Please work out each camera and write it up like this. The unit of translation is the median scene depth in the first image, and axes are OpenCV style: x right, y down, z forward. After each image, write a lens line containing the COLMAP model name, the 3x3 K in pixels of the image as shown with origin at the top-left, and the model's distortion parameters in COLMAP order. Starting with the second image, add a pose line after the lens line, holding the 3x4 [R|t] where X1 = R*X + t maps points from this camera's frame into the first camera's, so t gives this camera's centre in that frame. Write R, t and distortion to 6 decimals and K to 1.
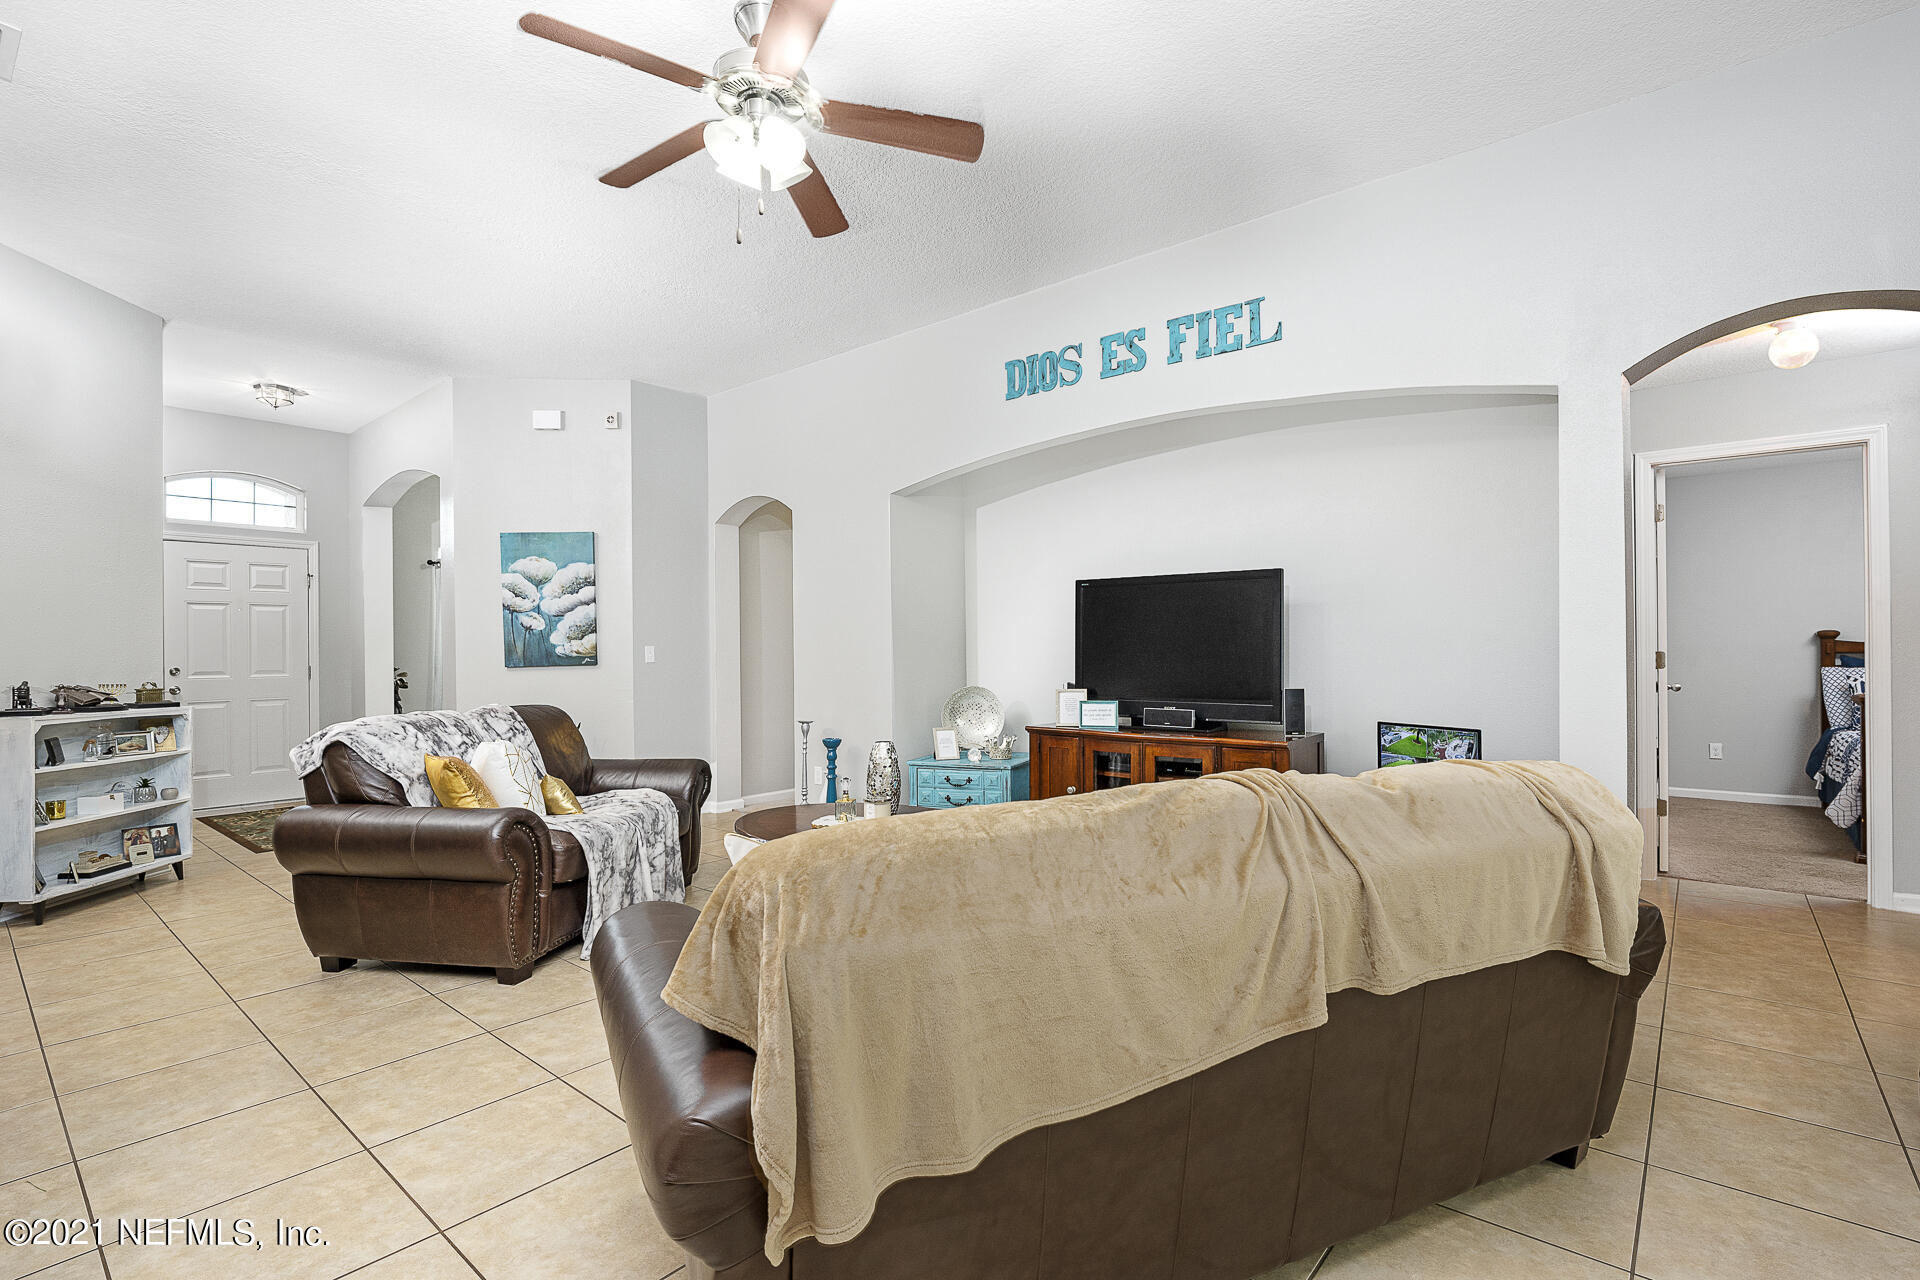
lens RADIAL K [[890.6, 0, 951.3], [0, 890.6, 654.3], [0, 0, 1]] dist [-0.011669, 0.000483]
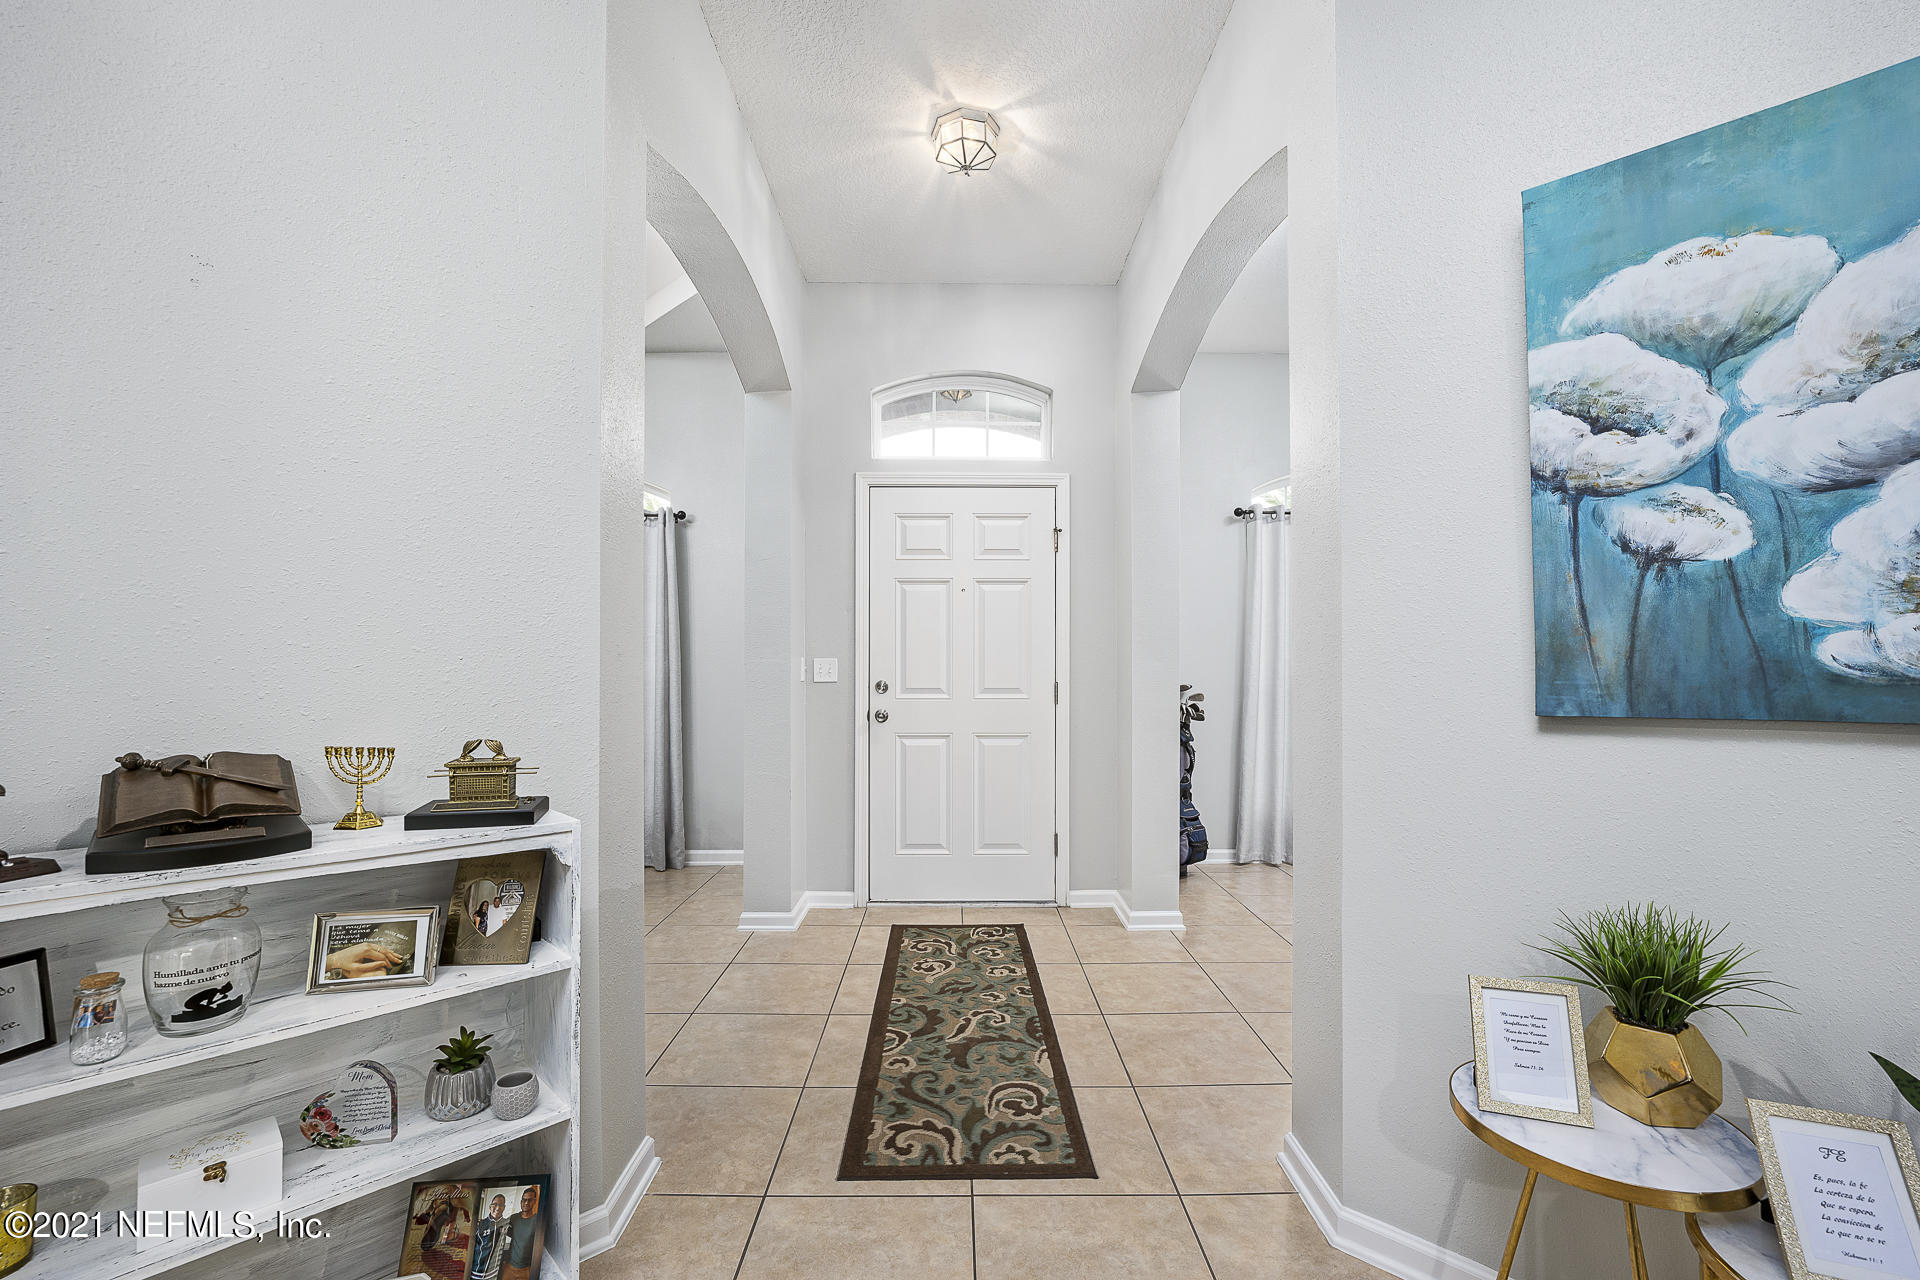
lens RADIAL K [[799.6, 0, 959.6], [0, 799.6, 653.4], [0, 0, 1]] dist [-0.000102, 0.000211]
pose [[0.658126, 0.000715, -0.752907, -0.438772], [-0.009442, 0.999929, -0.007304, -0.000466], [0.752848, 0.011916, 0.658086, 0.723147]]
